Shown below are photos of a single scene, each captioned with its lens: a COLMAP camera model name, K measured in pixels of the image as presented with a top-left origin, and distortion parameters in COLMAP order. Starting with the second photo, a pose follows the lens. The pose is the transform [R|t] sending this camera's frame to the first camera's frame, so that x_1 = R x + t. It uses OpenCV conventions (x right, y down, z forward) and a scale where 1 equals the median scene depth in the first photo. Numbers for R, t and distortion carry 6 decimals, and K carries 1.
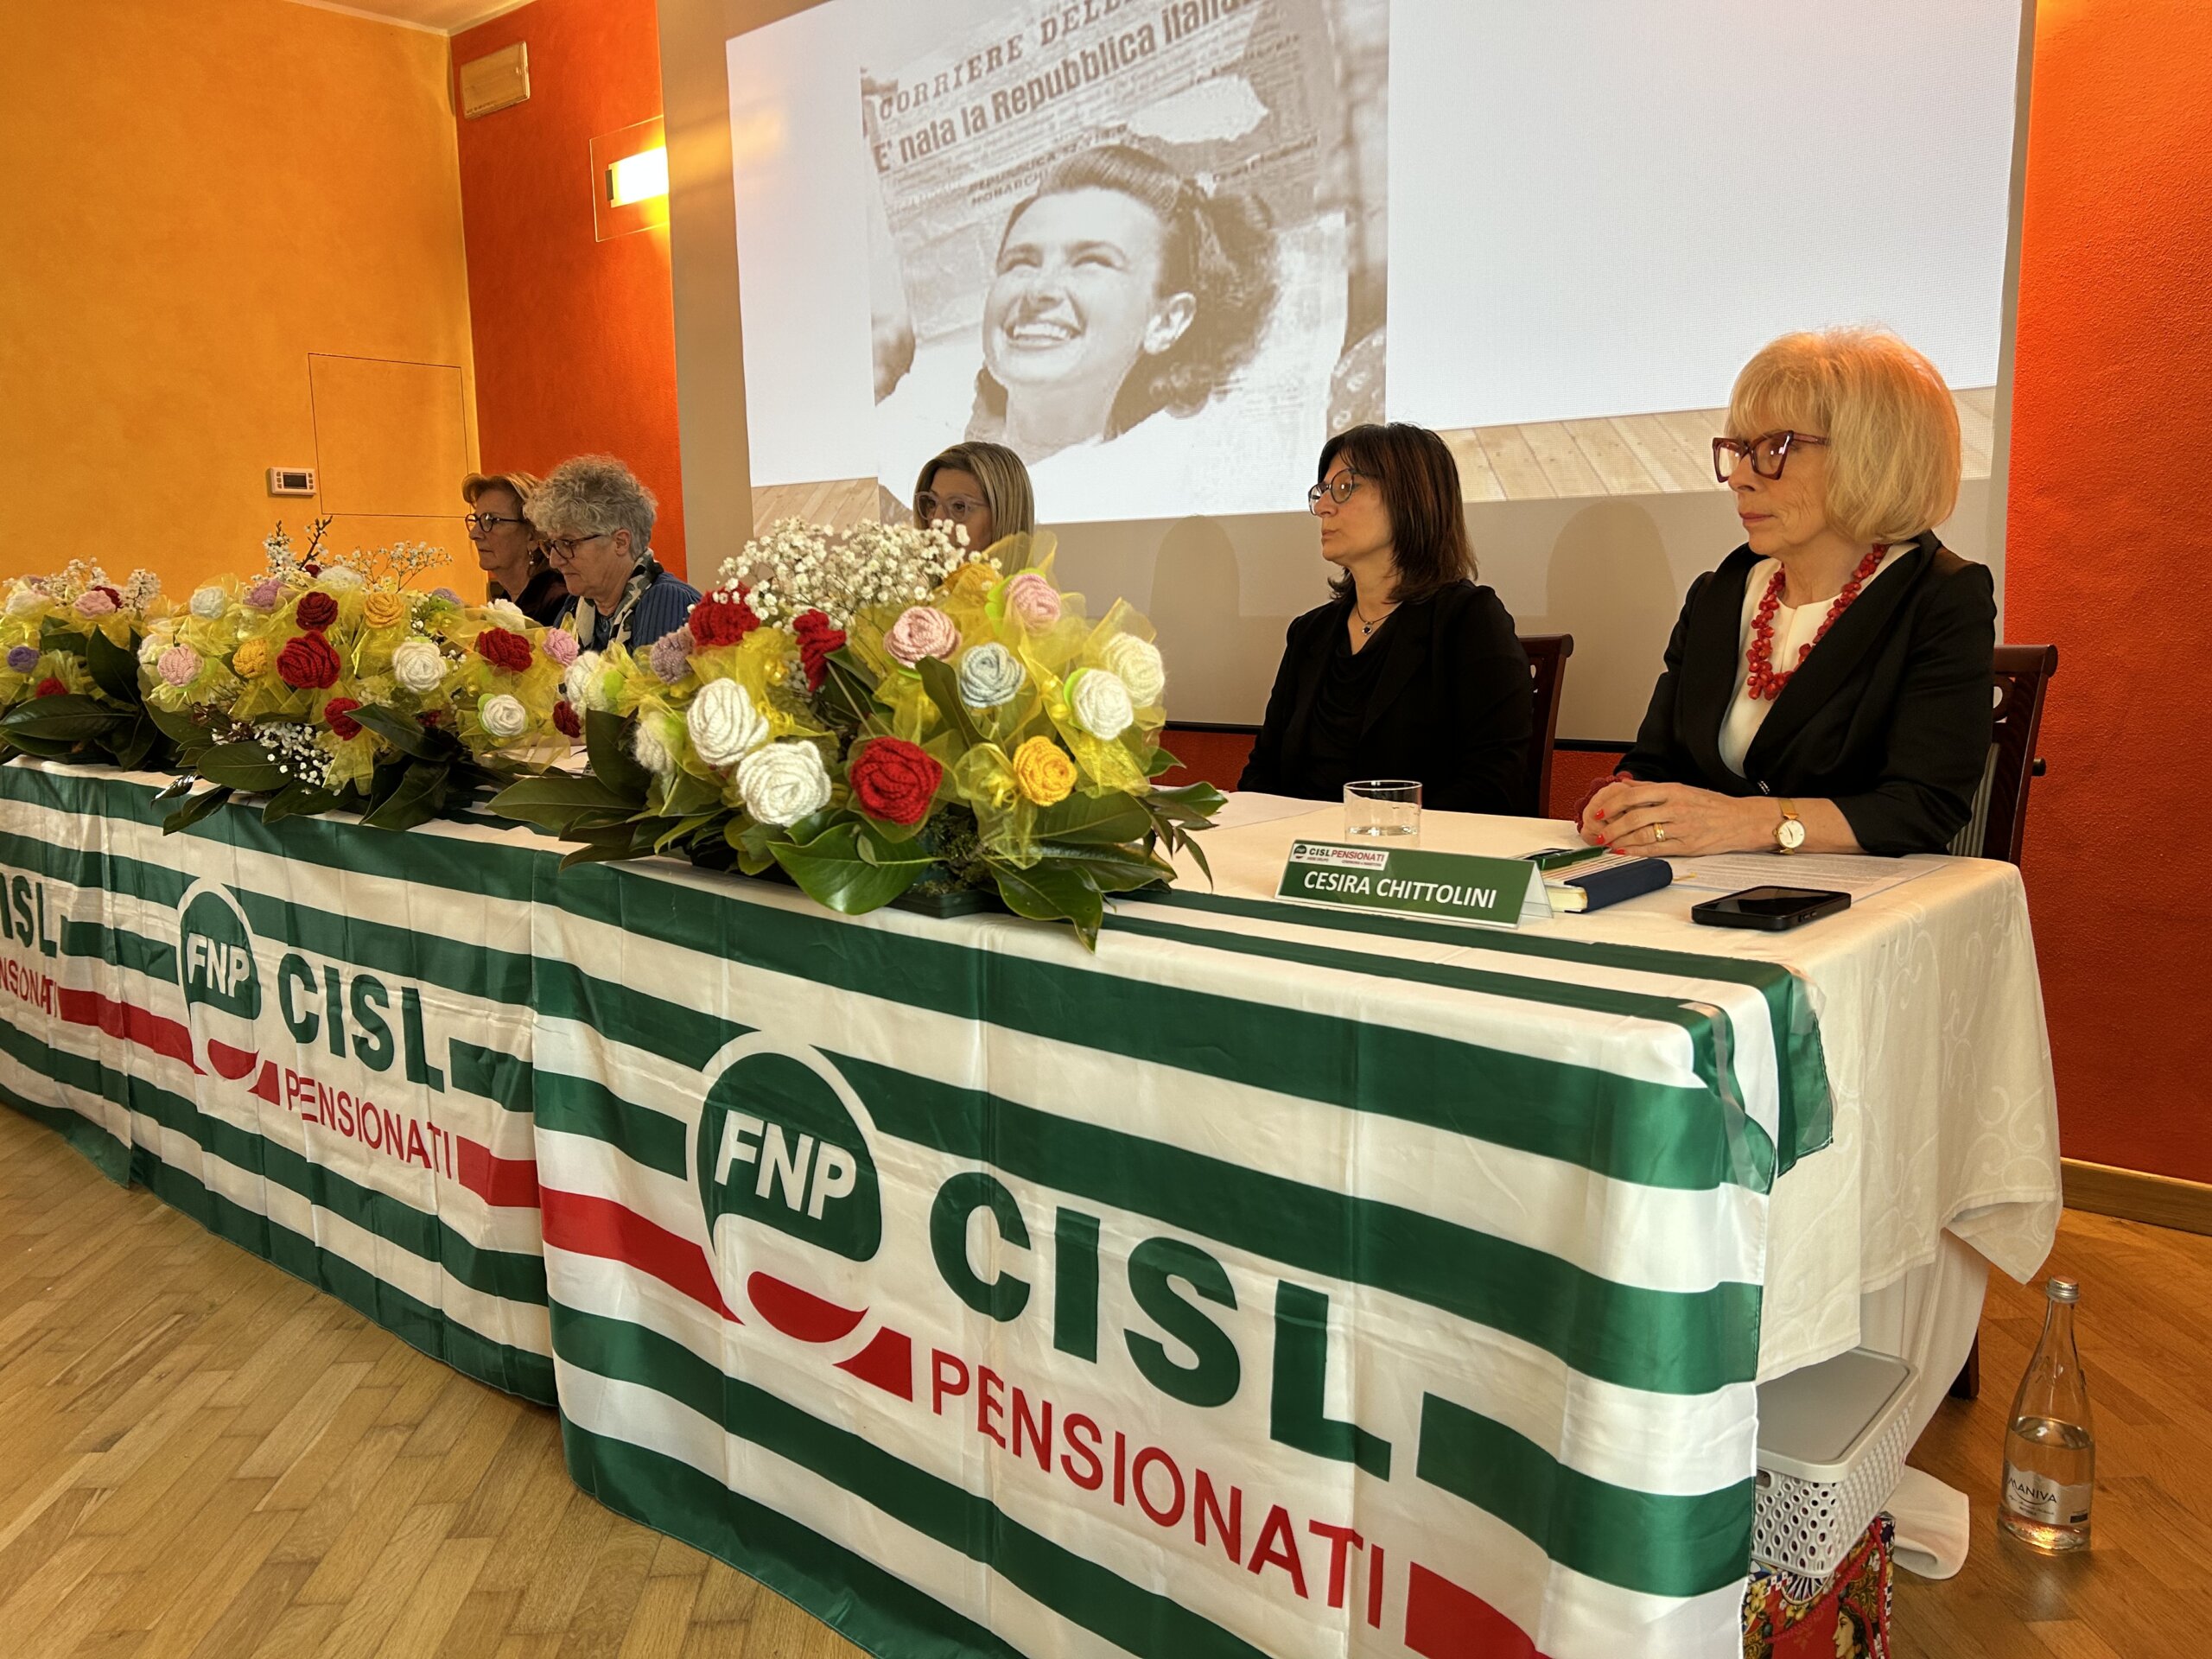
lens RADIAL K [[1672.7, 0, 1100.6], [0, 1672.7, 833.4], [0, 0, 1]] dist [0.038963, -0.038298]
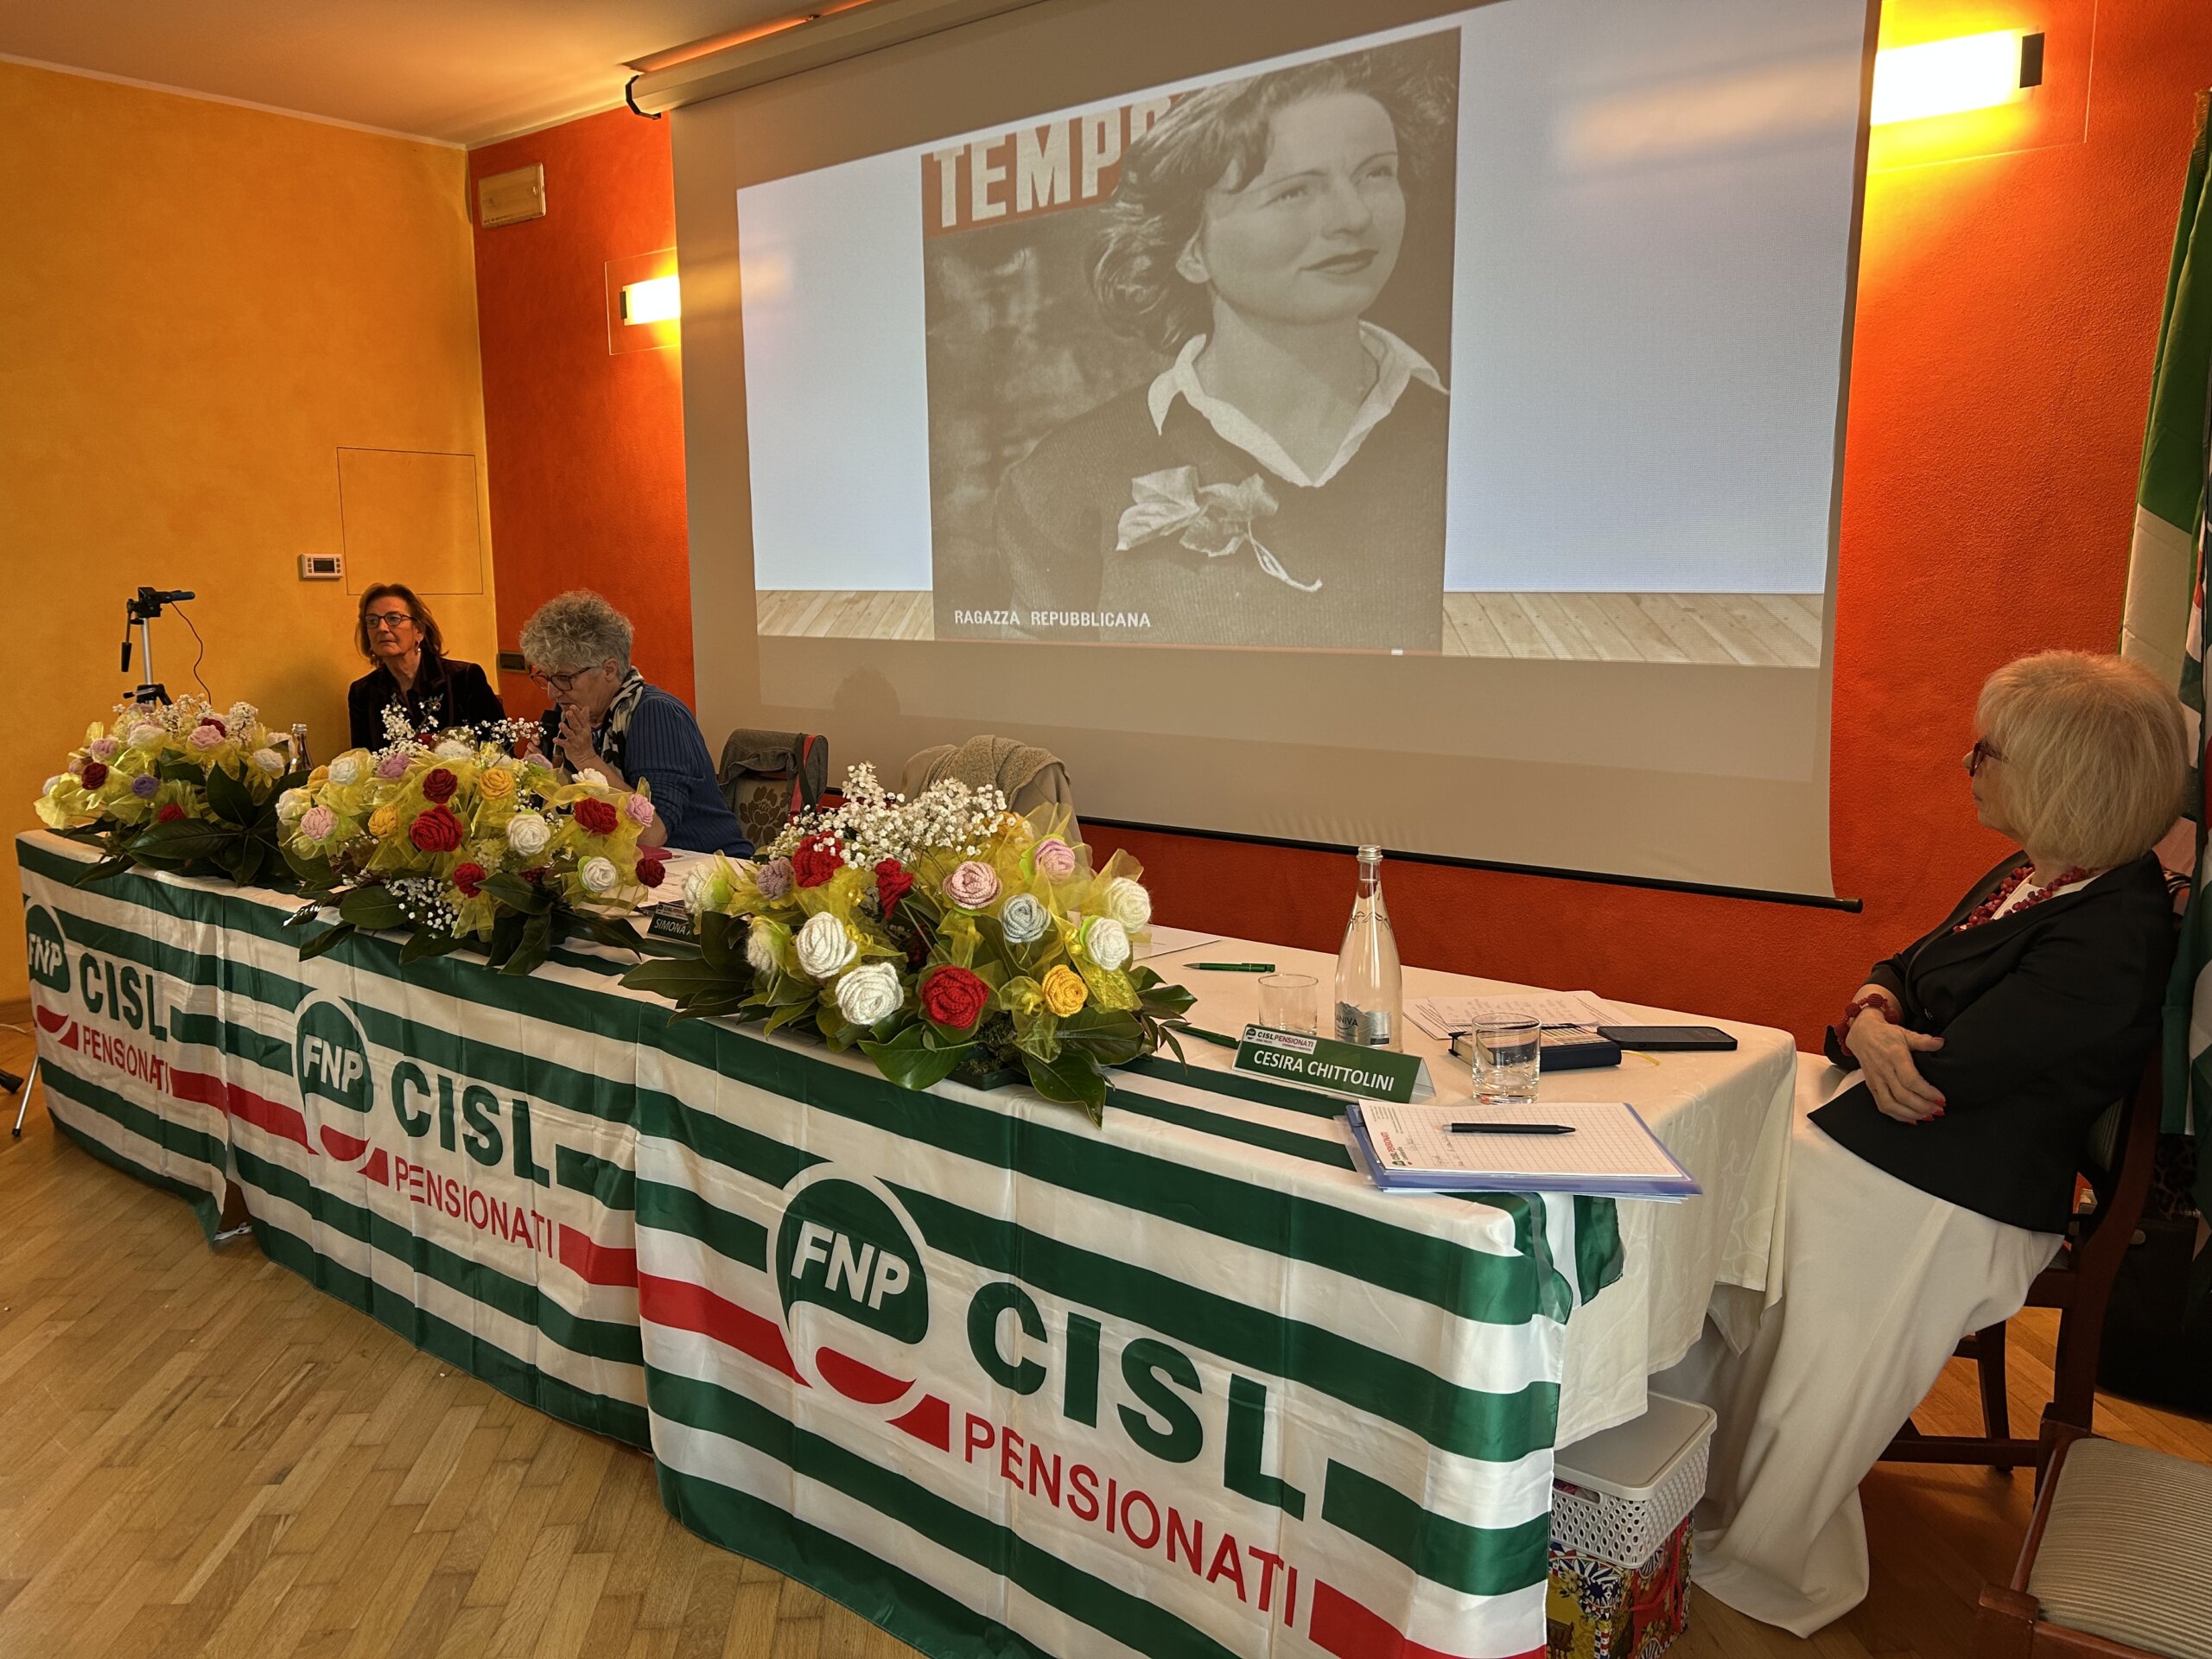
lens RADIAL K [[1672.7, 0, 1102.1], [0, 1672.7, 837.5], [0, 0, 1]] dist [0.038963, -0.038298]
pose [[0.999480, 0.007664, 0.031330, -0.029385], [-0.007857, 0.999951, 0.006047, -0.110492], [-0.031282, -0.006290, 0.999491, -0.231244]]
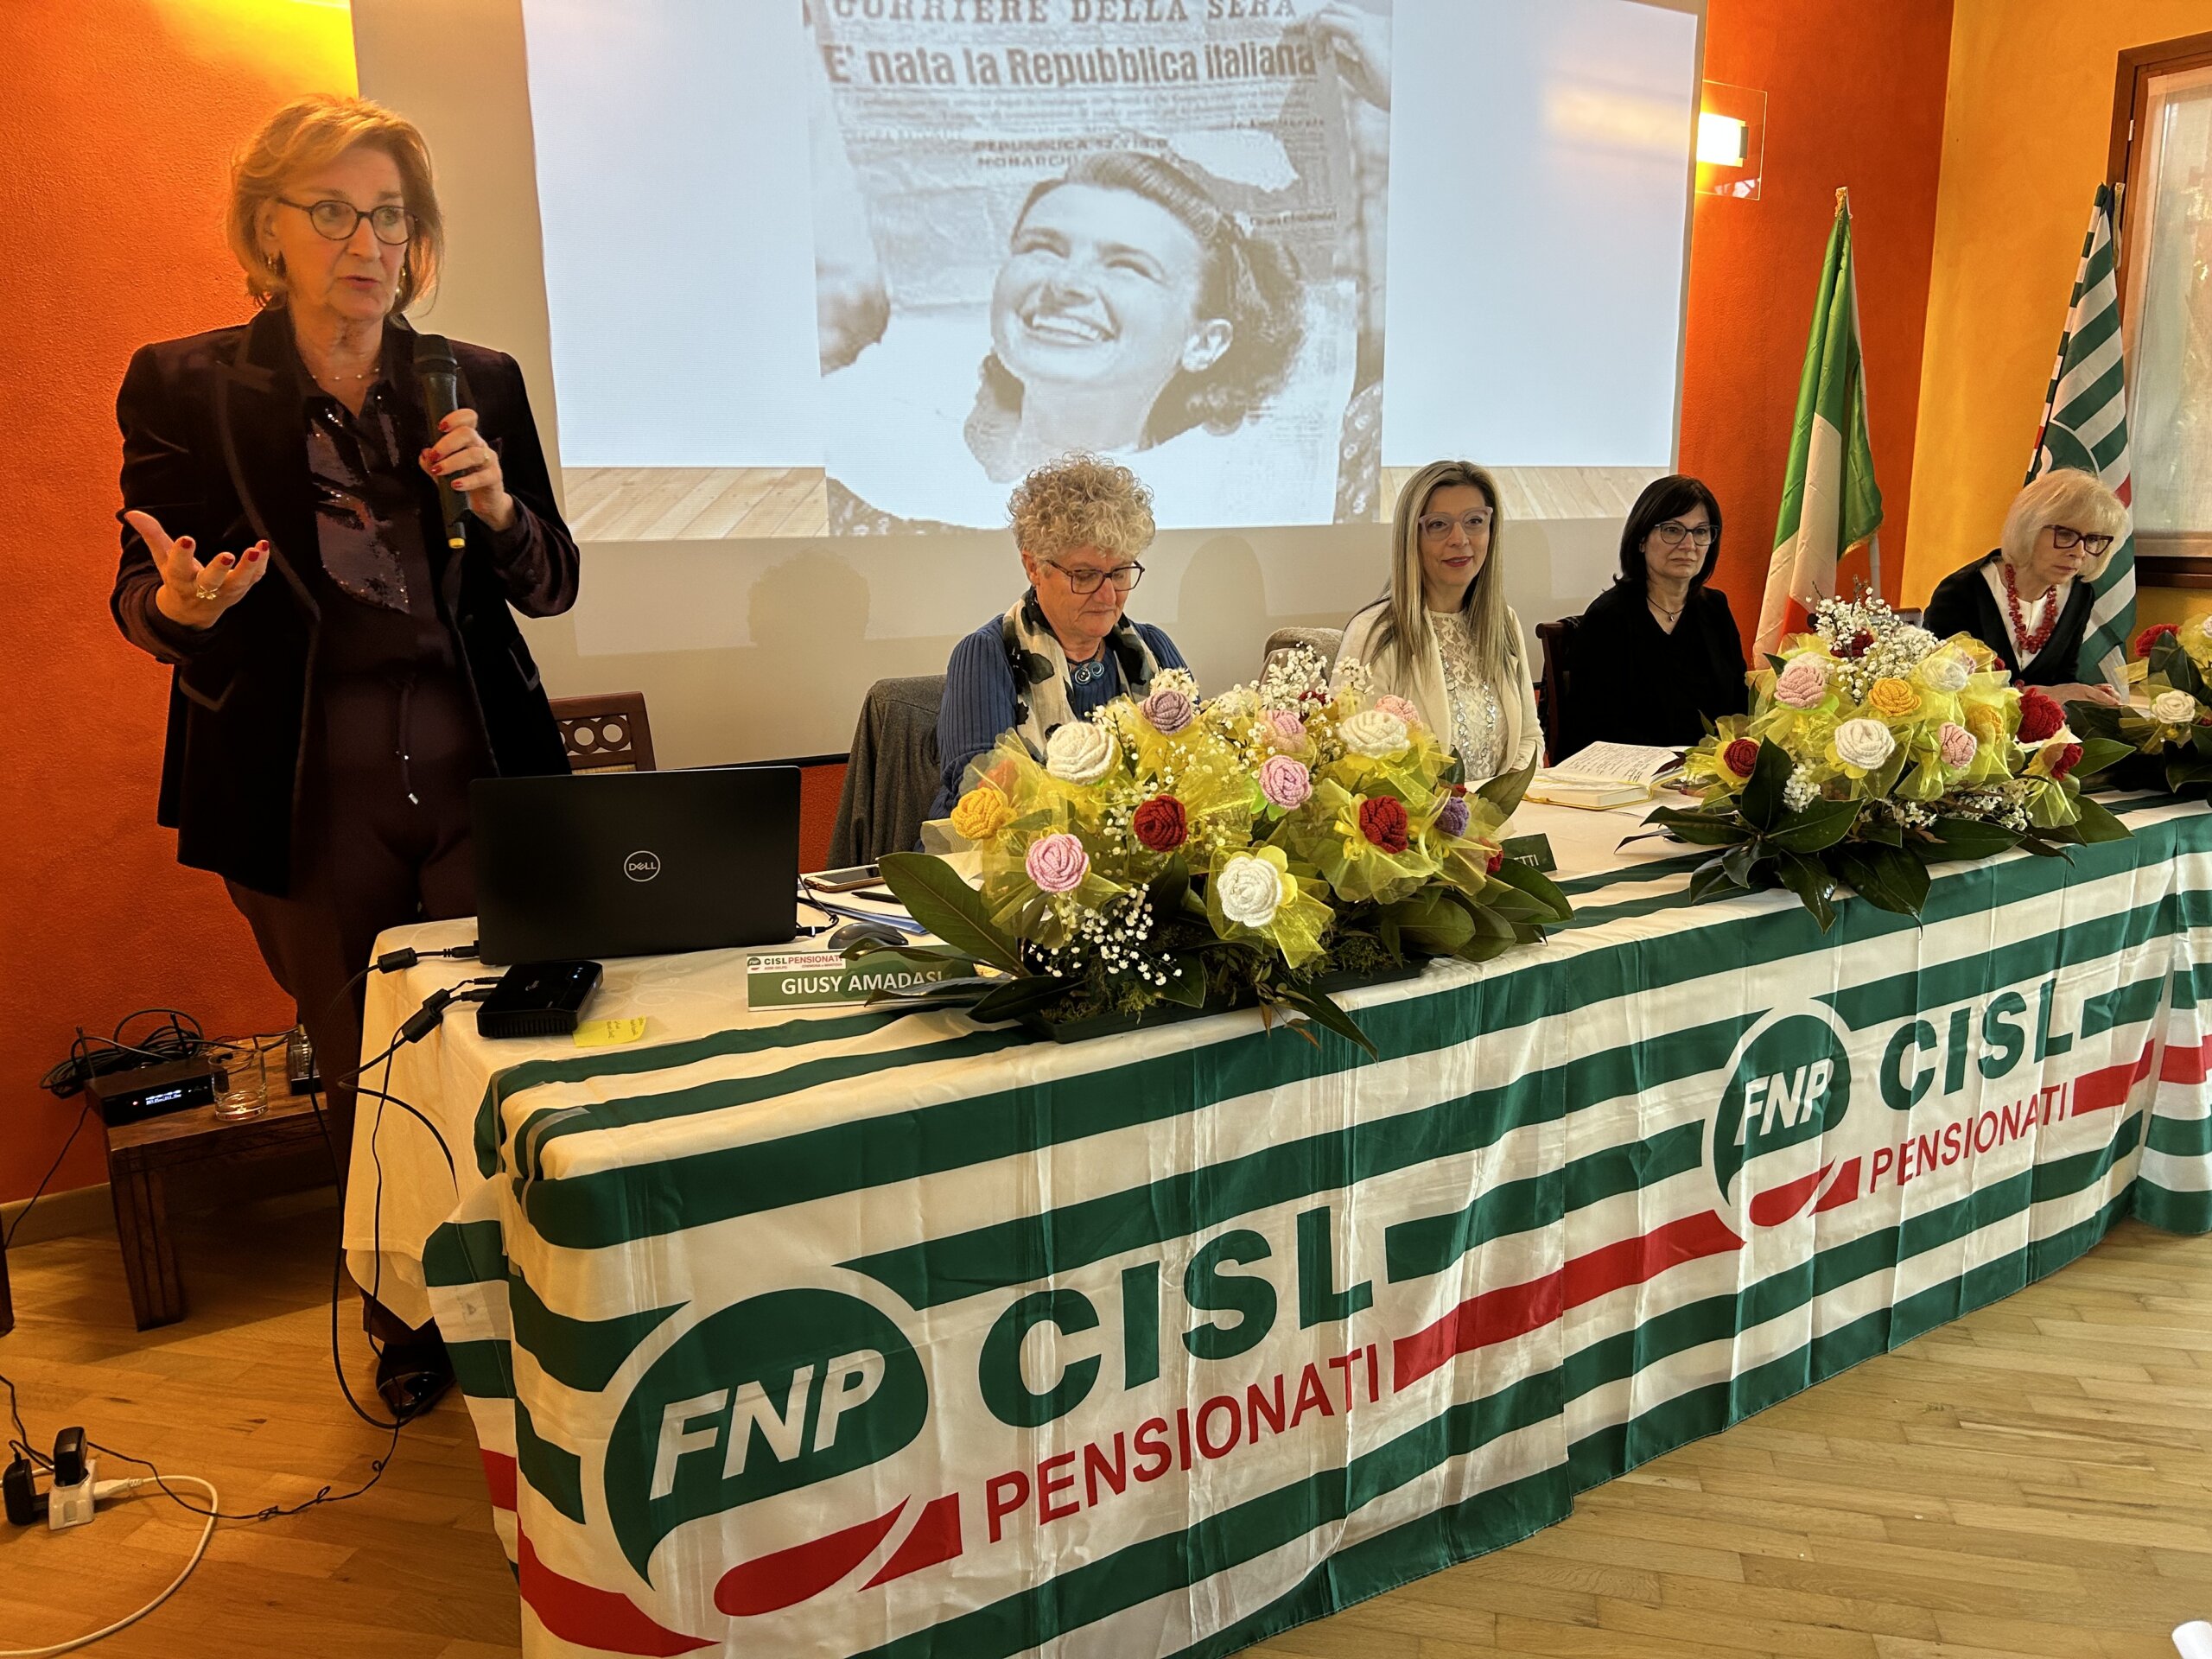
lens RADIAL K [[1660.2, 0, 1107.1], [0, 1660.2, 832.8], [0, 0, 1]] dist [0.024494, -0.022539]
pose [[0.271875, -0.185998, 0.944187, -1.693391], [0.142566, 0.978102, 0.151628, -0.282682], [-0.951714, 0.093385, 0.292439, 1.292190]]
